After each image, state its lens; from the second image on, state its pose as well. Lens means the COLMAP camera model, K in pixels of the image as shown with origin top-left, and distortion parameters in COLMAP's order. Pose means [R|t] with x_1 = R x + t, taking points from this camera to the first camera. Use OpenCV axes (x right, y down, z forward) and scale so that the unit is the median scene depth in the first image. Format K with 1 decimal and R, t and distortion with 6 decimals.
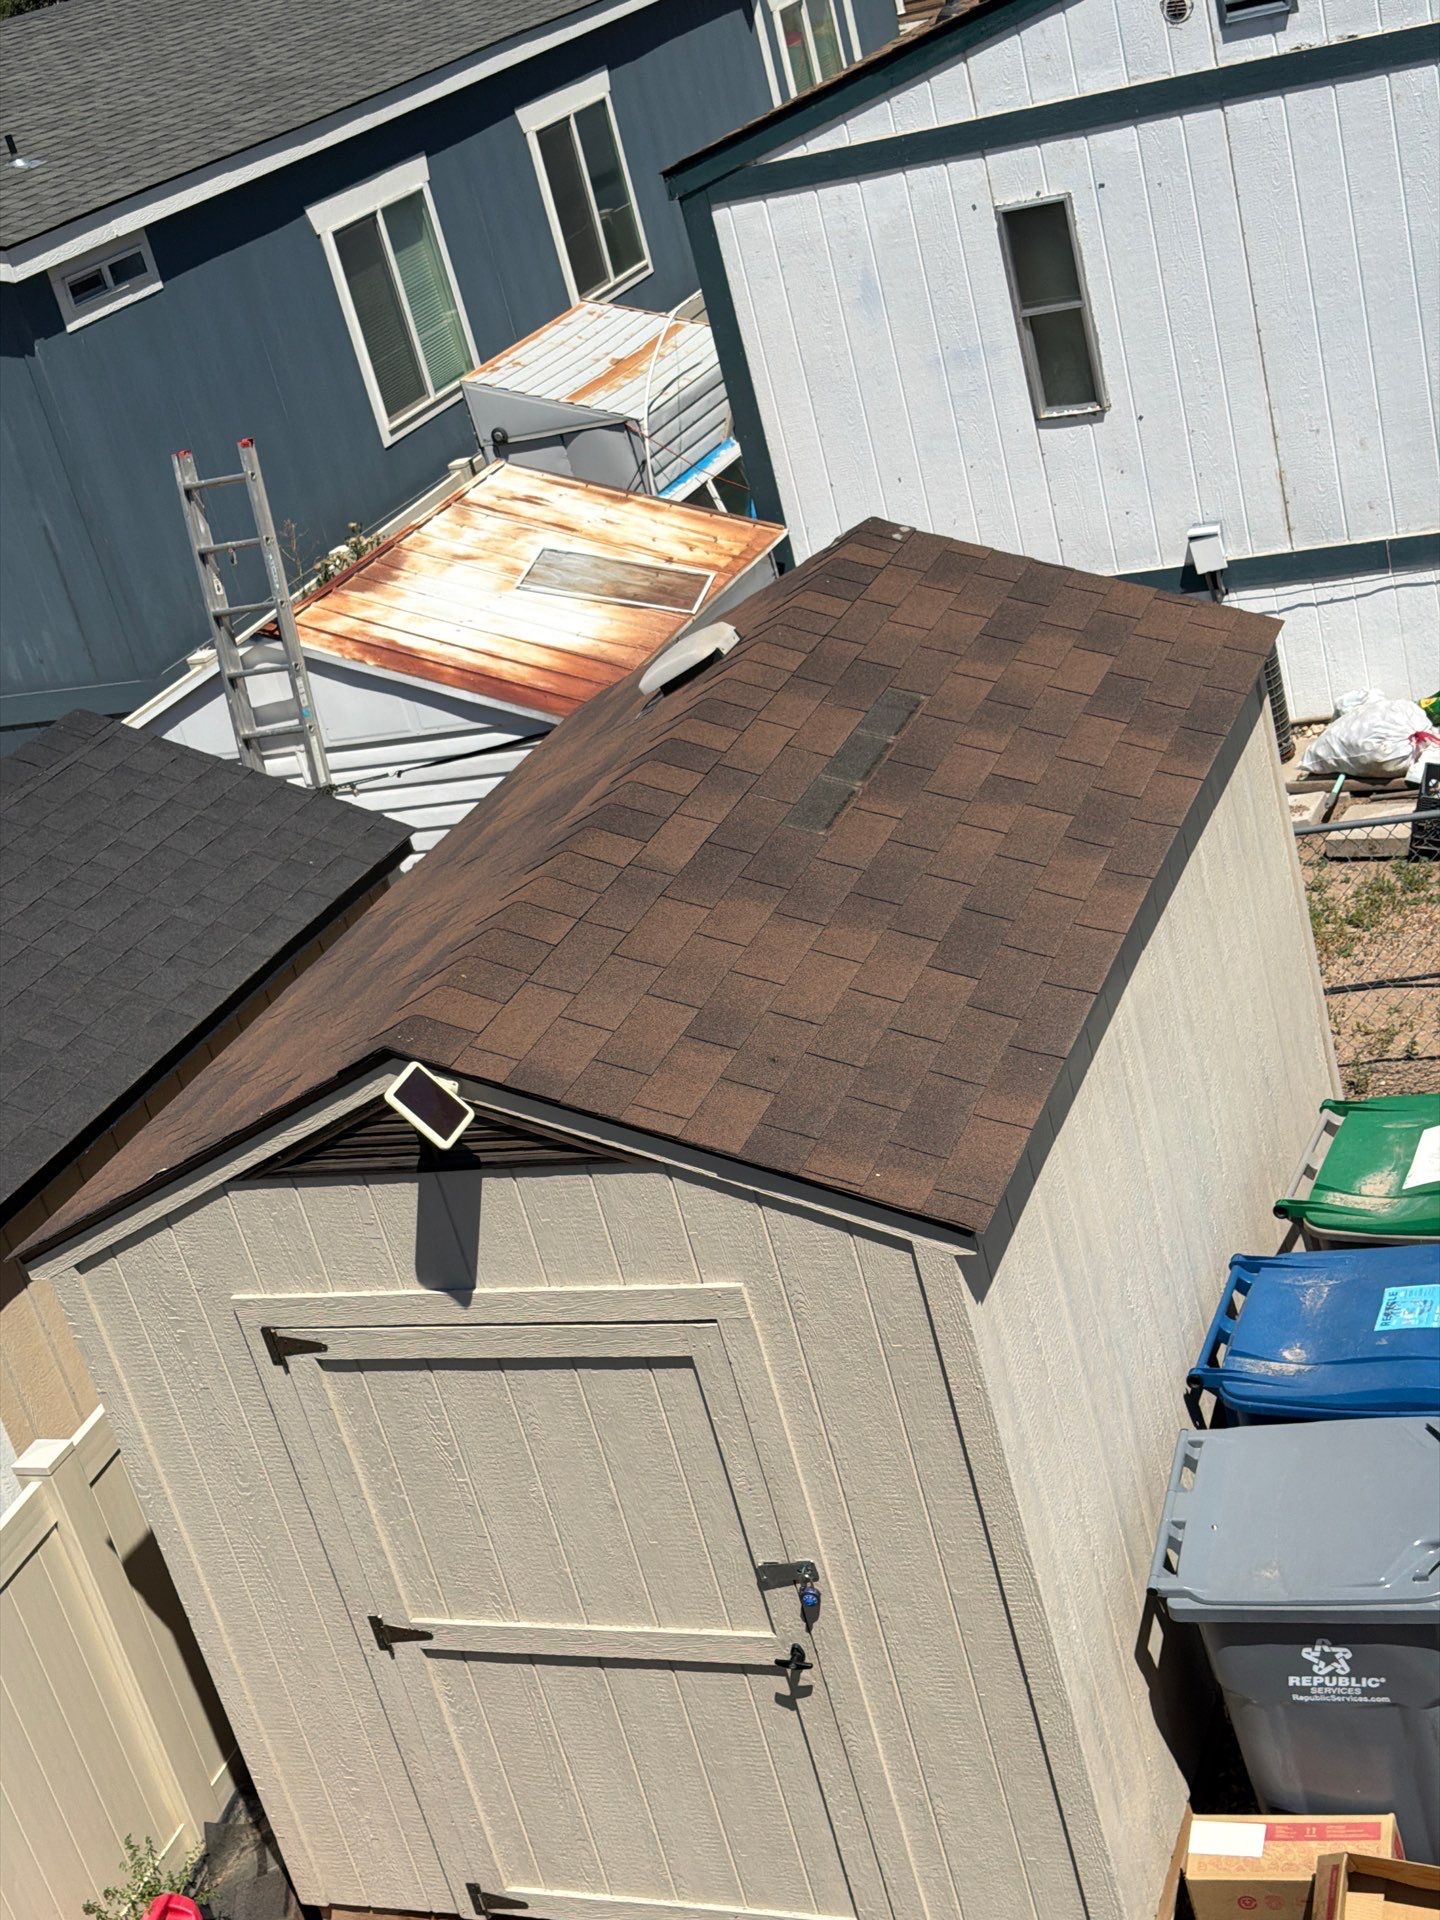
lens RADIAL K [[2690.5, 0, 728.6], [0, 2690.5, 951.9], [0, 0, 1]] dist [0.133979, 0.000000]
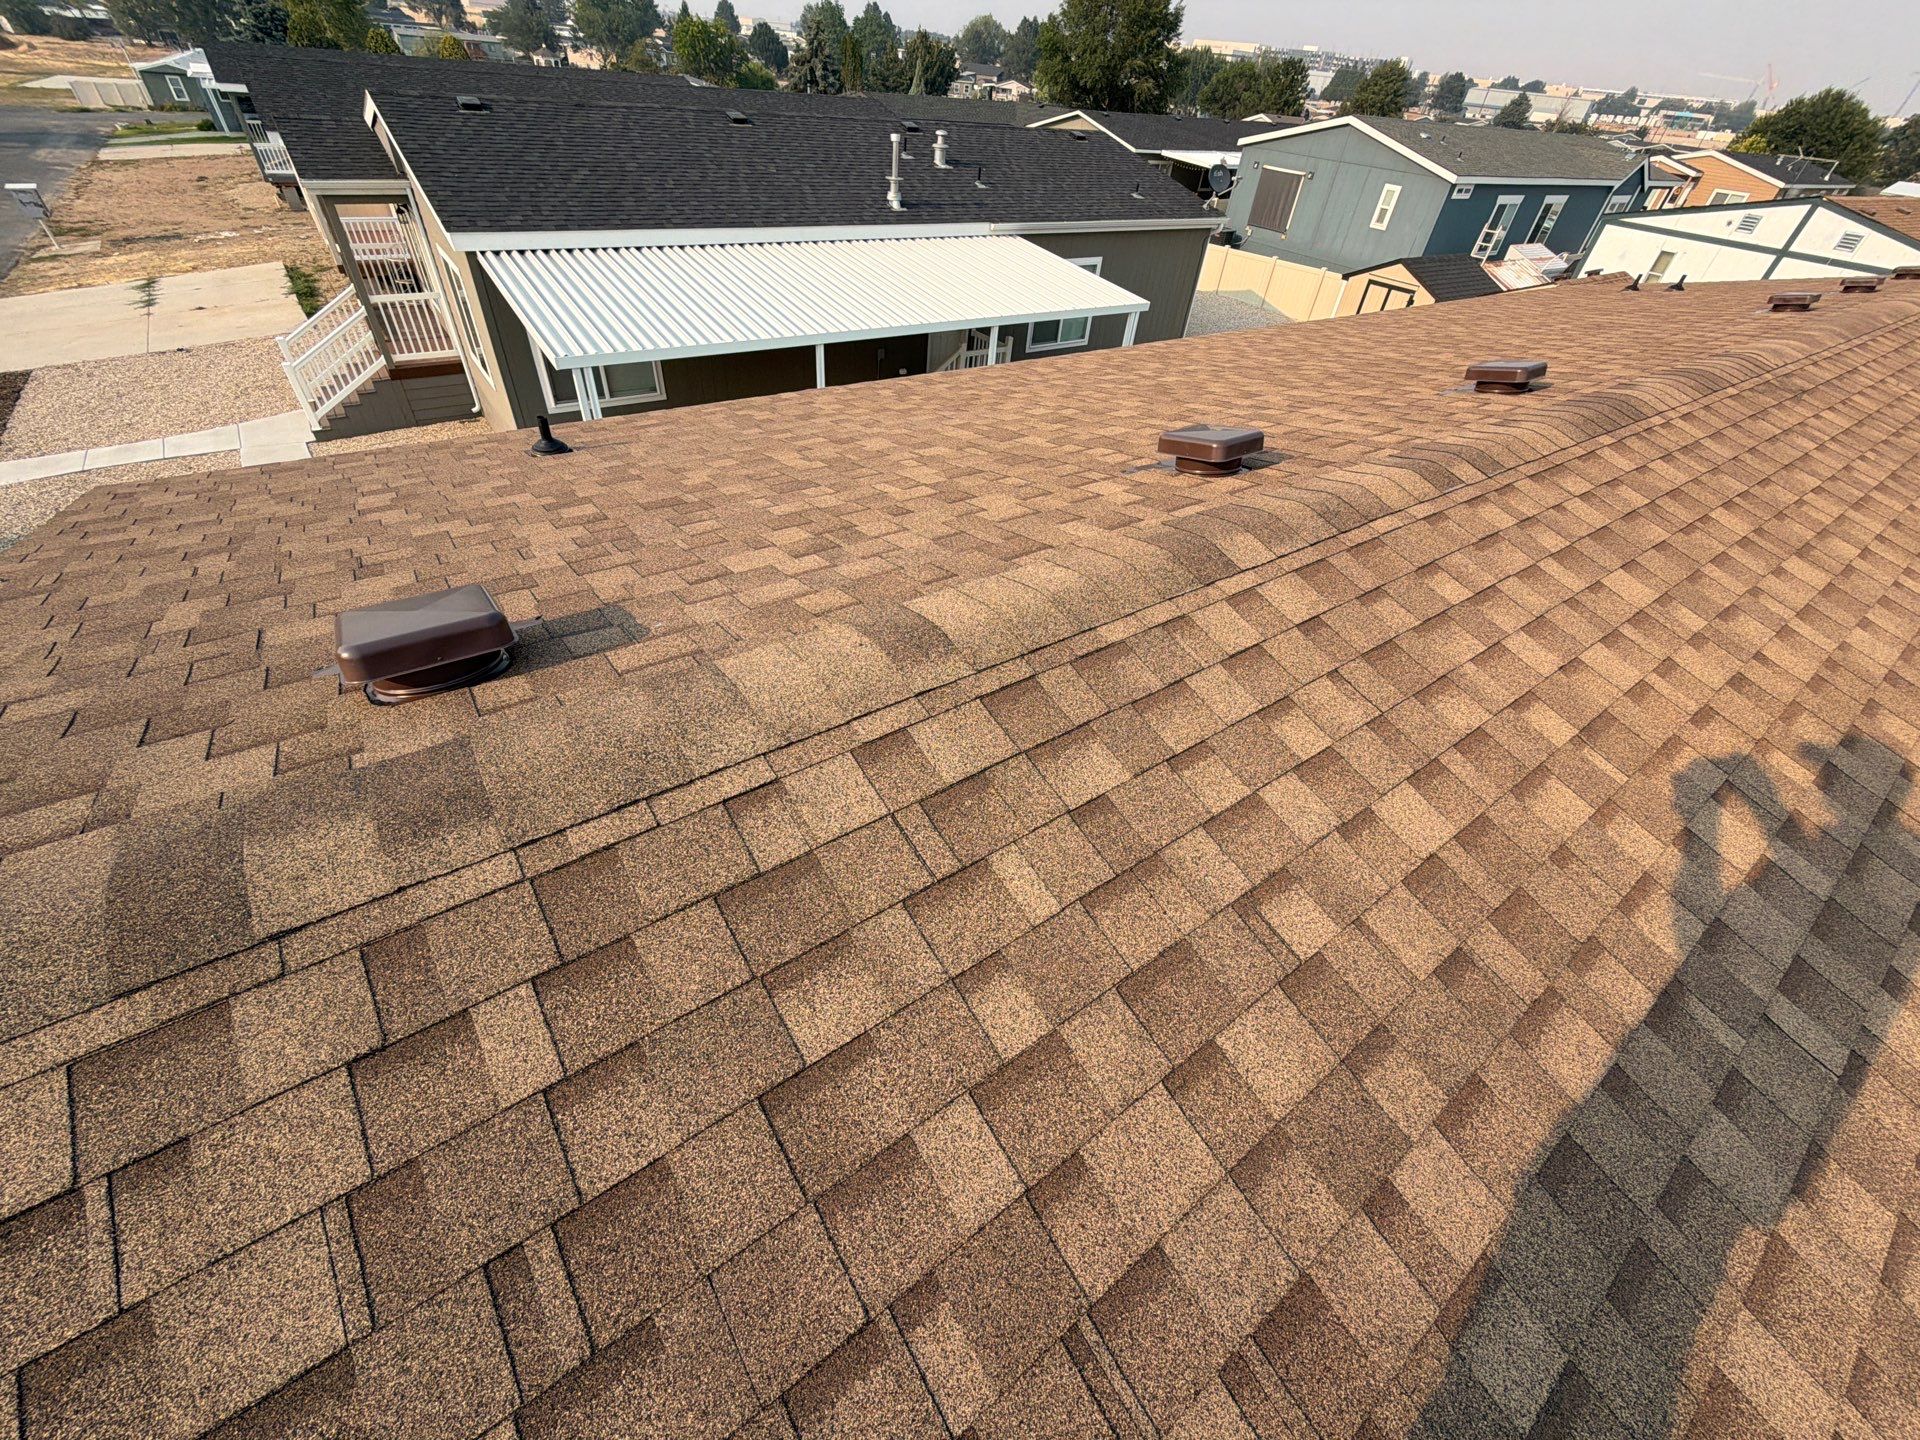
lens RADIAL K [[781.0, 0, 959.3], [0, 781.0, 716.9], [0, 0, 1]] dist [-0.000903, 0.000252]
pose [[0.792297, 0.577843, -0.195862, -0.163921], [-0.476800, 0.786681, 0.392167, 0.508123], [0.380692, -0.217325, 0.898801, -1.093133]]
